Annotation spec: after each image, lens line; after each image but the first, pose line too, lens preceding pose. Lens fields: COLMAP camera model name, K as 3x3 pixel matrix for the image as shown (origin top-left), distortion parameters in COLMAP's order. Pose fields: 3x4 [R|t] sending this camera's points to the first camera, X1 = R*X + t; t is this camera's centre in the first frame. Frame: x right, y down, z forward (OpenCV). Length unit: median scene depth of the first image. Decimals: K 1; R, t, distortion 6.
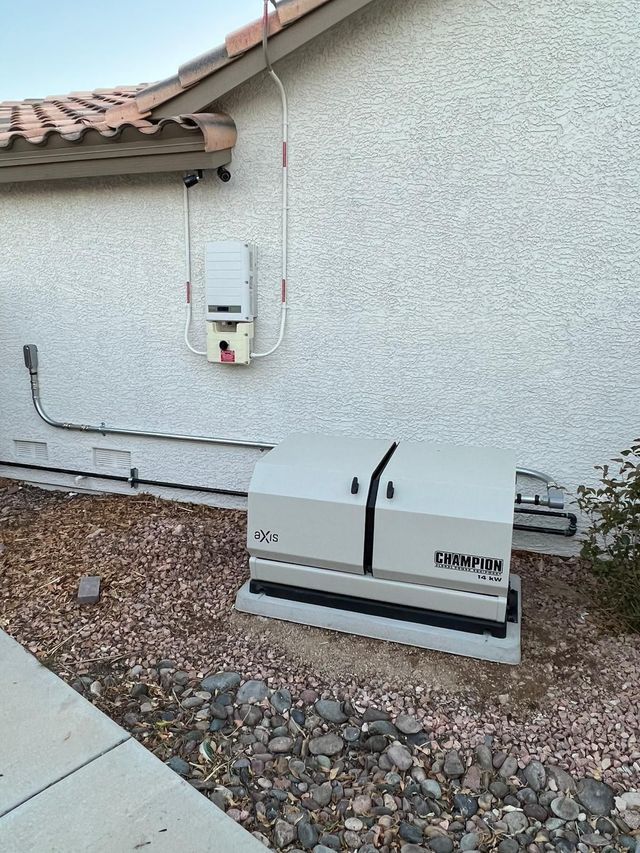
lens RADIAL K [[593.2, 0, 319.0], [0, 593.2, 425.5], [0, 0, 1]] dist [-0.000800, -0.003608]
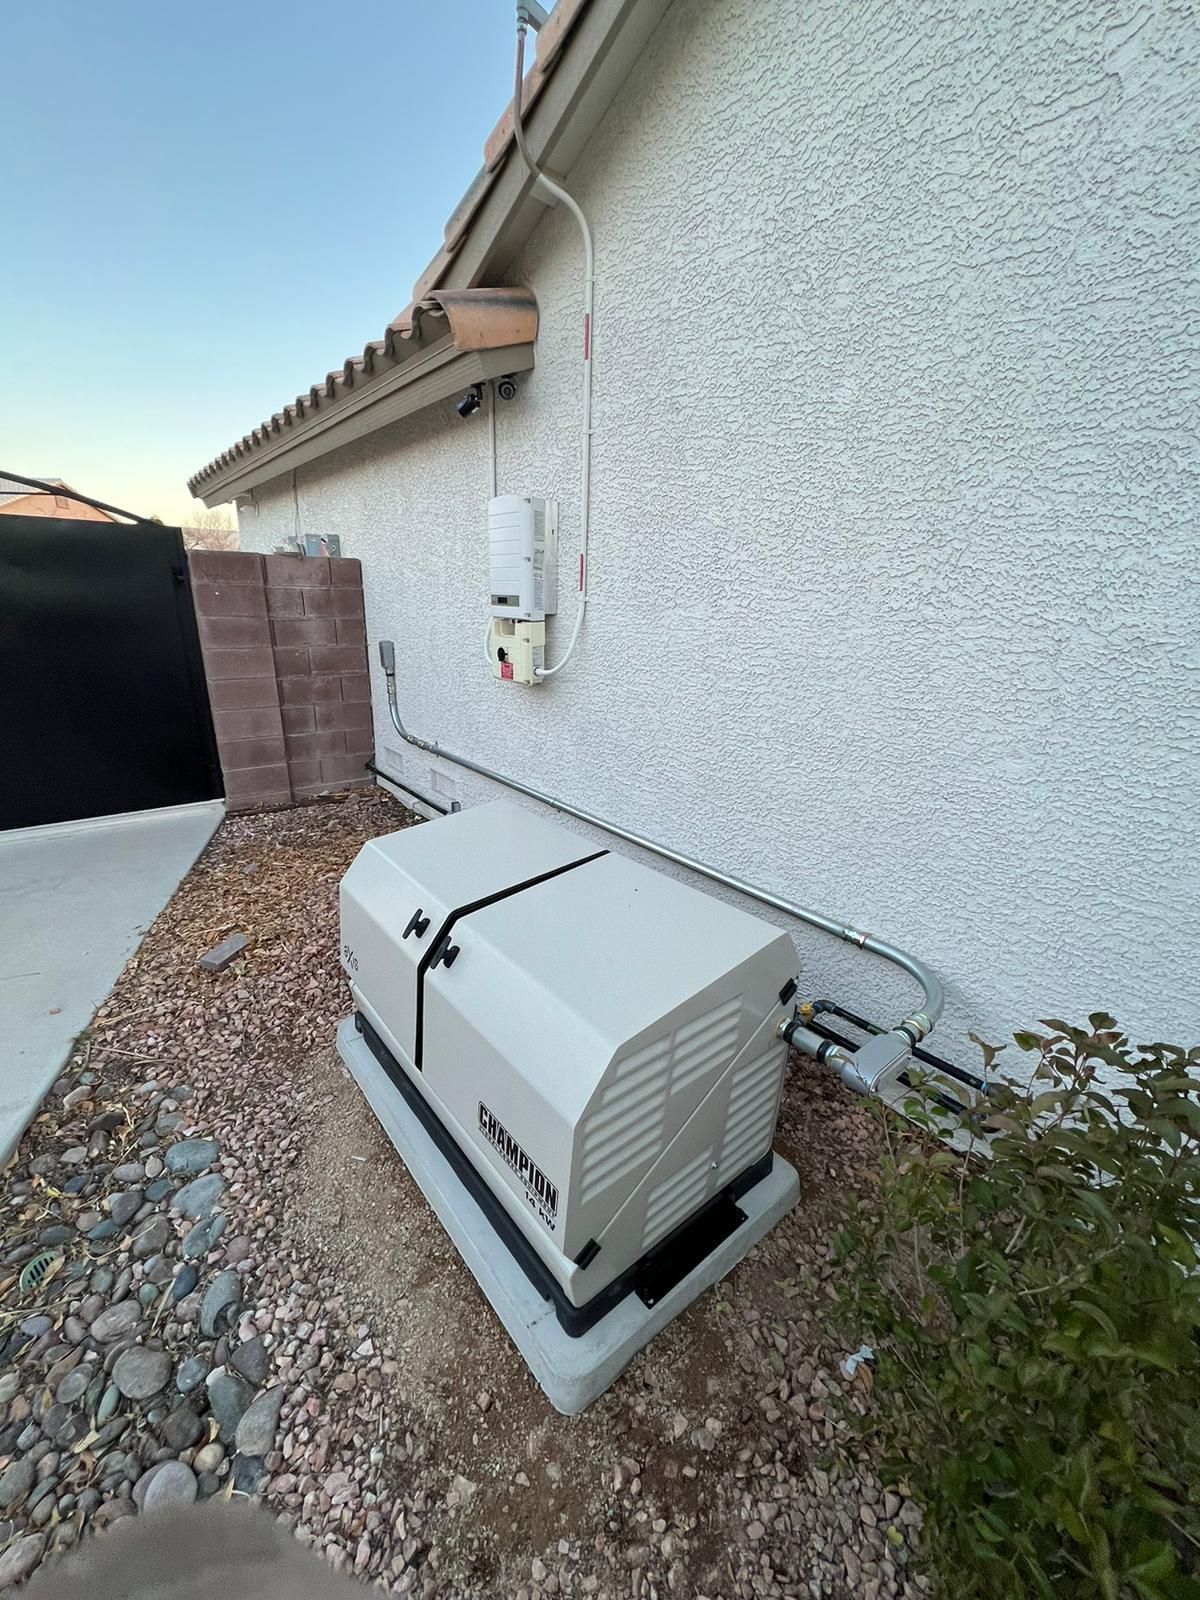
lens RADIAL K [[635.1, 0, 601.5], [0, 635.1, 804.7], [0, 0, 1]] dist [-0.003291, 0.000172]
pose [[0.853163, 0.176363, -0.490927, 0.374594], [-0.128275, 0.983146, 0.130266, -0.082862], [0.505627, -0.048165, 0.861407, 0.461184]]
